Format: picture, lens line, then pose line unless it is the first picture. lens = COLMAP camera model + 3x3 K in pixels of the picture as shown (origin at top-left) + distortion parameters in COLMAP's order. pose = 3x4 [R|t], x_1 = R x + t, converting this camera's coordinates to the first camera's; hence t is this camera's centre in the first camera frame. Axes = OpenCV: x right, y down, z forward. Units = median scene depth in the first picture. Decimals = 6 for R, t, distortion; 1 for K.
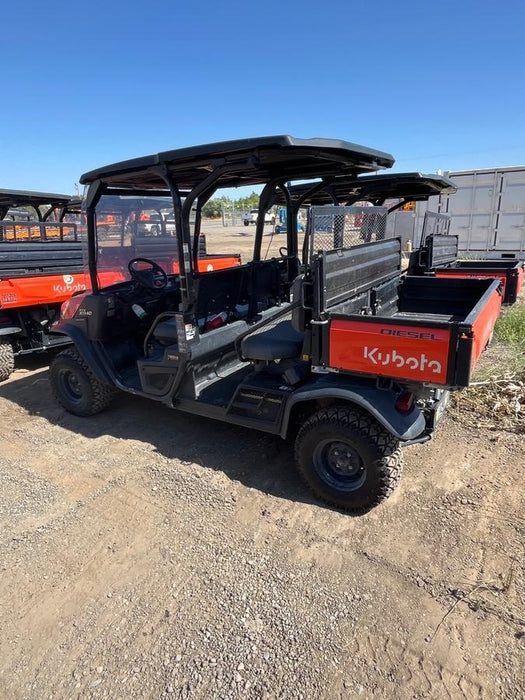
lens RADIAL K [[426.1, 0, 262.5], [0, 426.1, 350.0], [0, 0, 1]] dist [-0.001849, -0.000028]
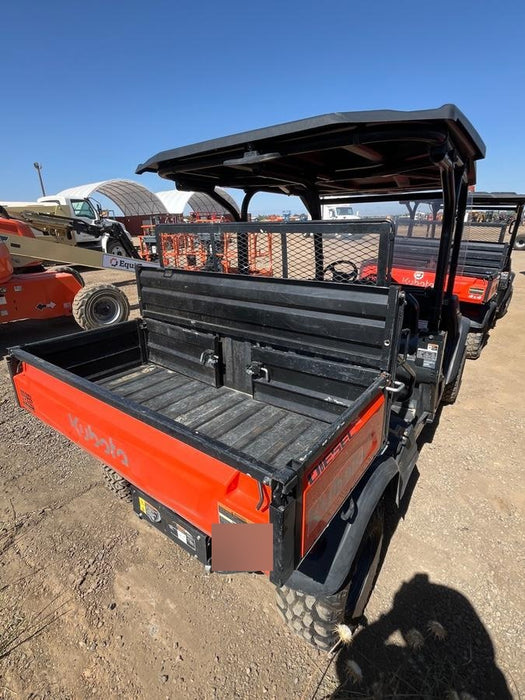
lens RADIAL K [[342.4, 0, 262.5], [0, 342.4, 350.0], [0, 0, 1]] dist [-0.000674, 0.000056]
pose [[-0.069061, 0.363447, -0.929052, 0.867175], [-0.267814, 0.890336, 0.368209, -0.378374], [0.960992, 0.274242, 0.035849, 1.111231]]
